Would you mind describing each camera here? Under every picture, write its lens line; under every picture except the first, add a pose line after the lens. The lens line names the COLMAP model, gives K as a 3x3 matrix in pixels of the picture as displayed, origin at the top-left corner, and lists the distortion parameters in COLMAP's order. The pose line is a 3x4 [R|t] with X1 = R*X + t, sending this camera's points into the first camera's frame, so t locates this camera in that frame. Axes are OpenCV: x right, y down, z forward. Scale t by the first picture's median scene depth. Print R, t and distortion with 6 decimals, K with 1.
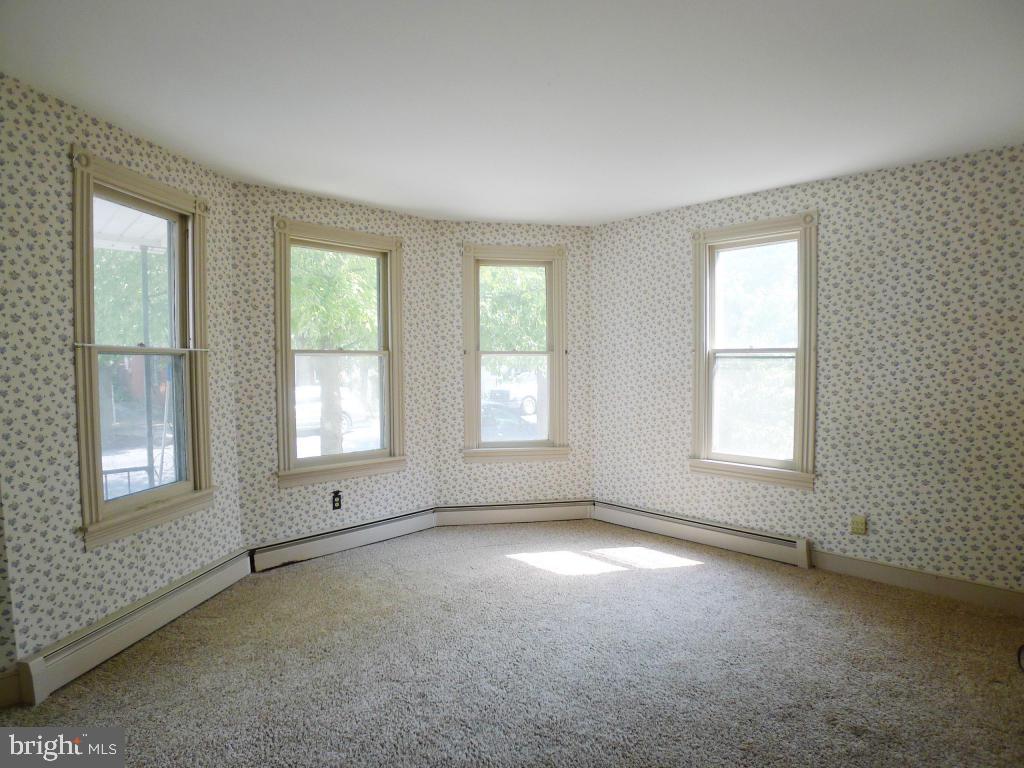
lens RADIAL K [[562.0, 0, 512.0], [0, 562.0, 384.0], [0, 0, 1]] dist [-0.108223, 0.033527]
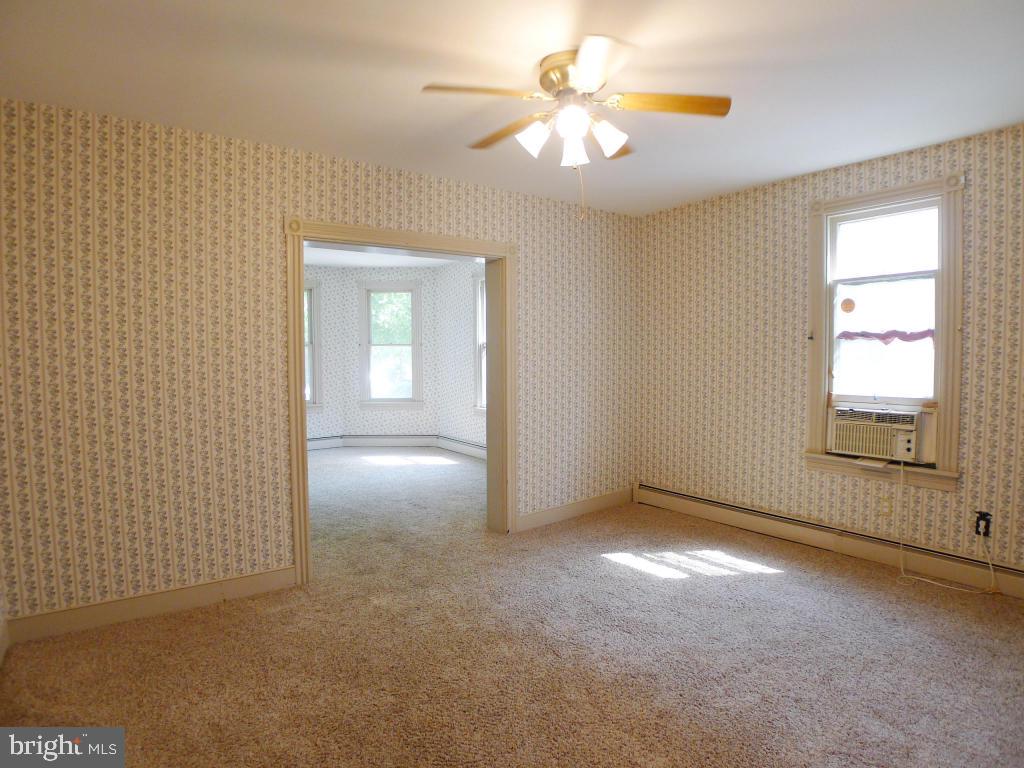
lens RADIAL K [[562.0, 0, 512.0], [0, 562.0, 384.0], [0, 0, 1]] dist [-0.108223, 0.033527]
pose [[0.988983, 0.005285, -0.147936, 0.608954], [-0.002550, 0.999822, 0.018673, 0.028049], [0.148008, -0.018090, 0.988821, -0.590067]]
